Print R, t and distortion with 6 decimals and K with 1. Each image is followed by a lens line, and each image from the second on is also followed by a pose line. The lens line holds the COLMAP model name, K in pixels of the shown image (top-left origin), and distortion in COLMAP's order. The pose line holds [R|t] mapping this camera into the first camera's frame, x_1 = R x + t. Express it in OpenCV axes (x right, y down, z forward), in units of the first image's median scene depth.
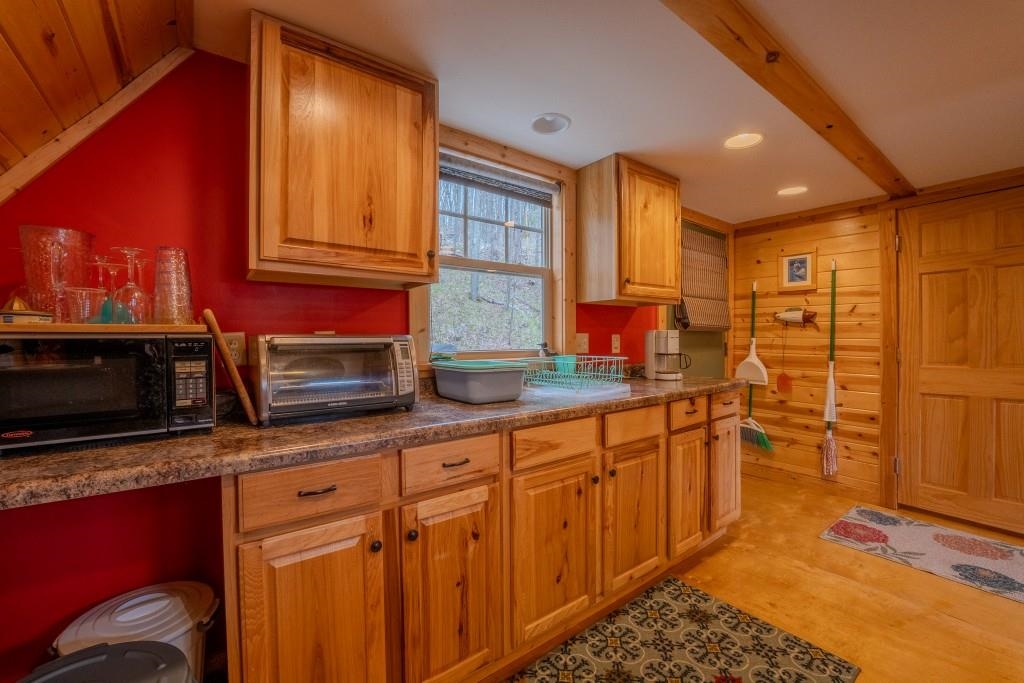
lens RADIAL K [[416.4, 0, 511.2], [0, 416.4, 343.9], [0, 0, 1]] dist [-0.031297, 0.004606]
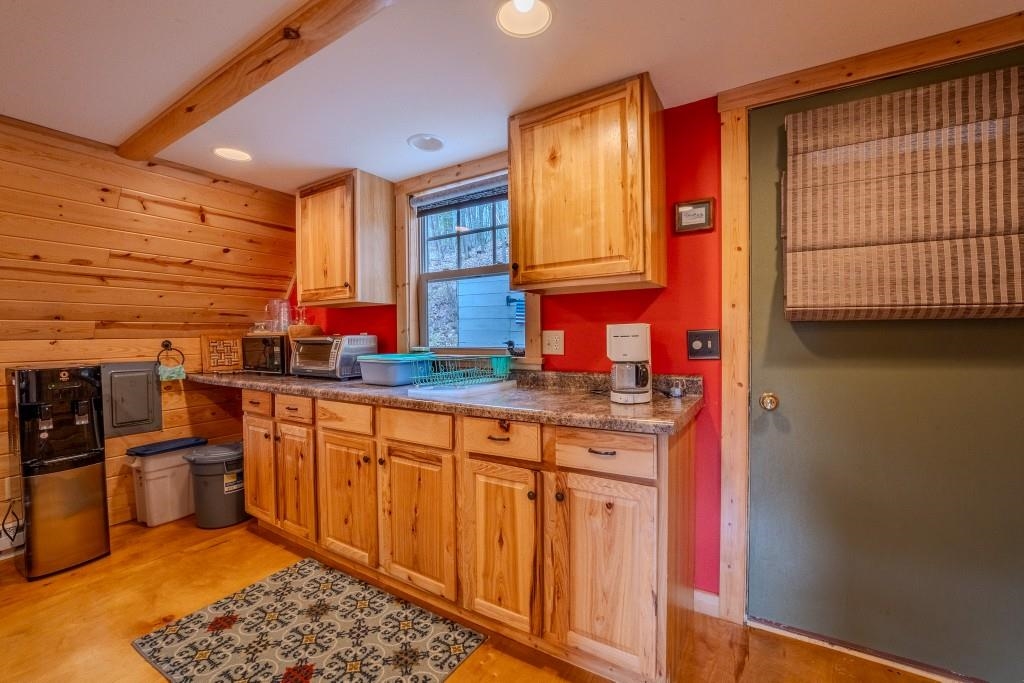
lens RADIAL K [[416.4, 0, 511.2], [0, 416.4, 343.9], [0, 0, 1]] dist [-0.031297, 0.004606]
pose [[0.365634, 0.020816, -0.930526, 1.286413], [-0.006579, 0.999783, 0.019780, -0.021080], [0.930735, -0.001110, 0.365692, 0.856523]]
